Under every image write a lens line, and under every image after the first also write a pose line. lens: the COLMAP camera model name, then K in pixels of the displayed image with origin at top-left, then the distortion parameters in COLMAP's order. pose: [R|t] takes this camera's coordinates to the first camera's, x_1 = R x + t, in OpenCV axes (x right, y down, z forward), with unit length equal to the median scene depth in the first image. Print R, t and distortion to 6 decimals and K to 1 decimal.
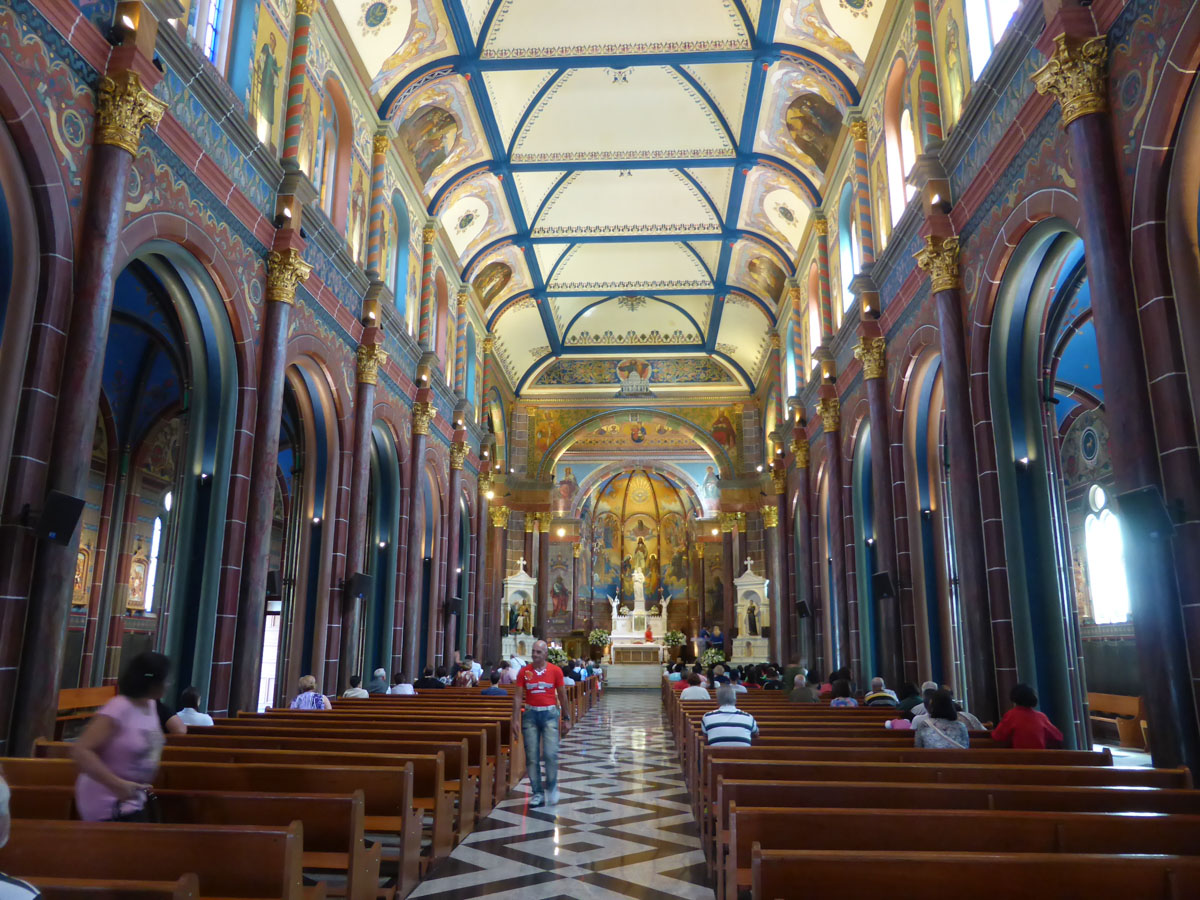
lens RADIAL K [[871.6, 0, 600.7], [0, 871.6, 466.4], [0, 0, 1]] dist [0.006645, 0.010891]
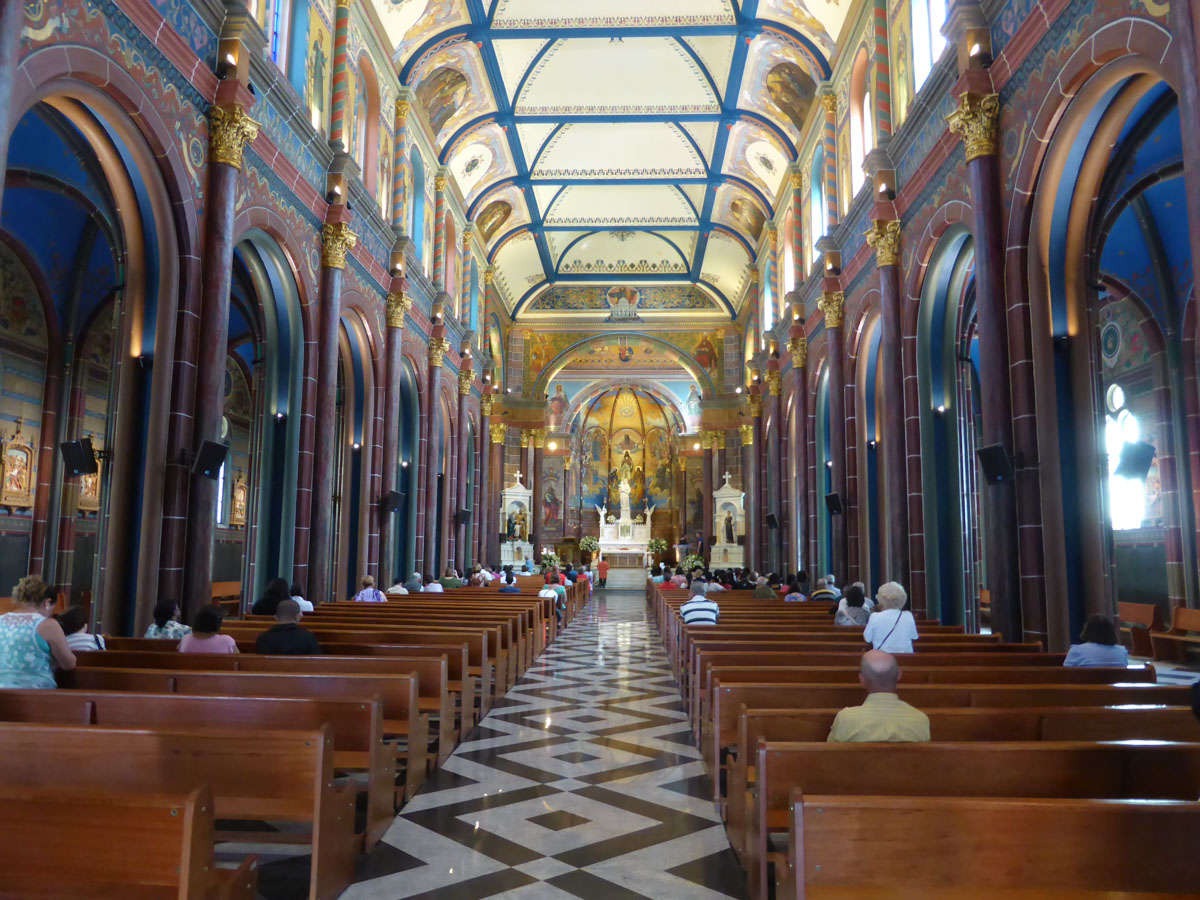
lens RADIAL K [[873.3, 0, 600.0], [0, 873.3, 450.0], [0, 0, 1]] dist [0.055780, -0.000944]
pose [[0.999818, 0.005185, 0.018372, -0.009328], [-0.006779, 0.996116, 0.087785, -0.018283], [-0.017845, -0.087893, 0.995970, -0.084926]]
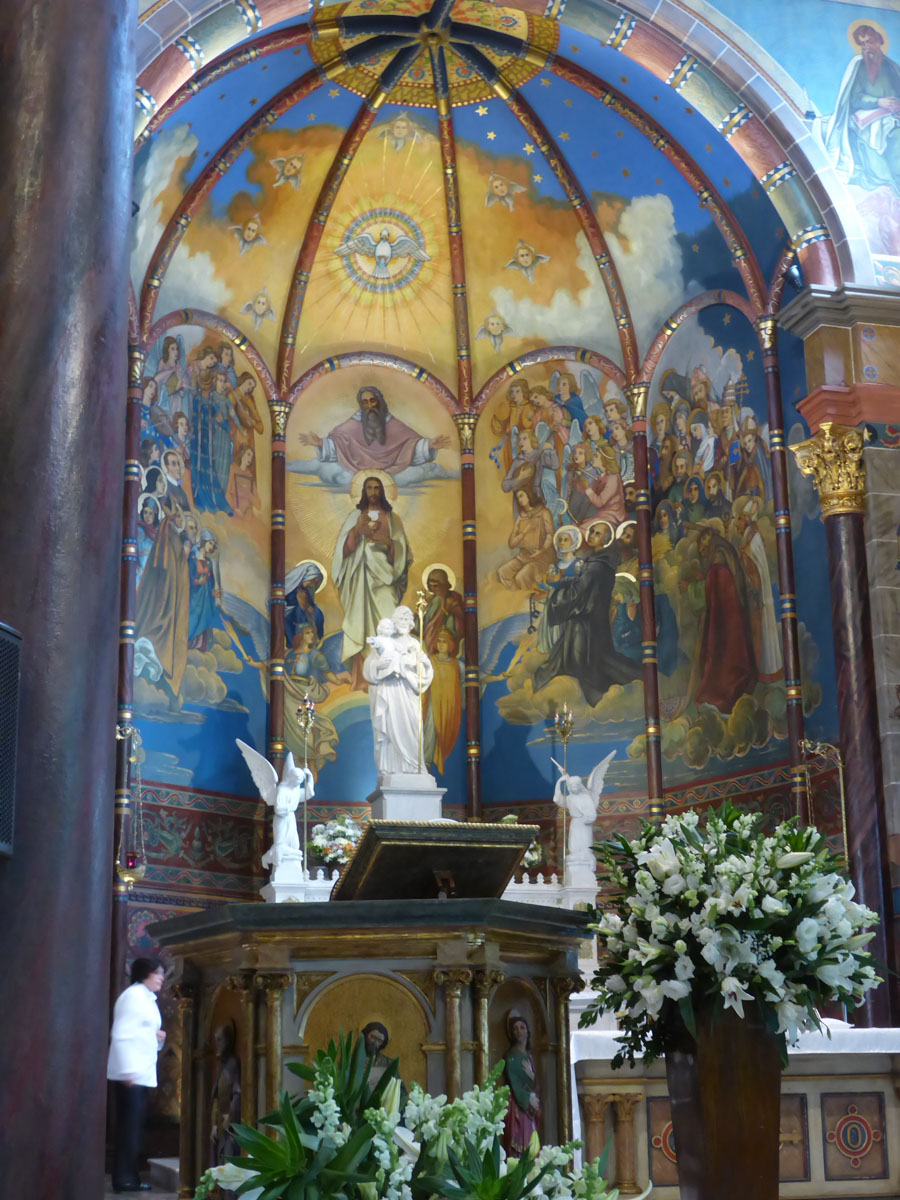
lens RADIAL K [[1809.2, 0, 450.0], [0, 1809.2, 600.0], [0, 0, 1]] dist [-0.048794, -0.091993]
pose [[0.953026, 0.058311, 0.297223, -0.076411], [-0.042693, 0.997358, -0.058776, 0.189709], [-0.299865, 0.043326, 0.952997, 0.911512]]
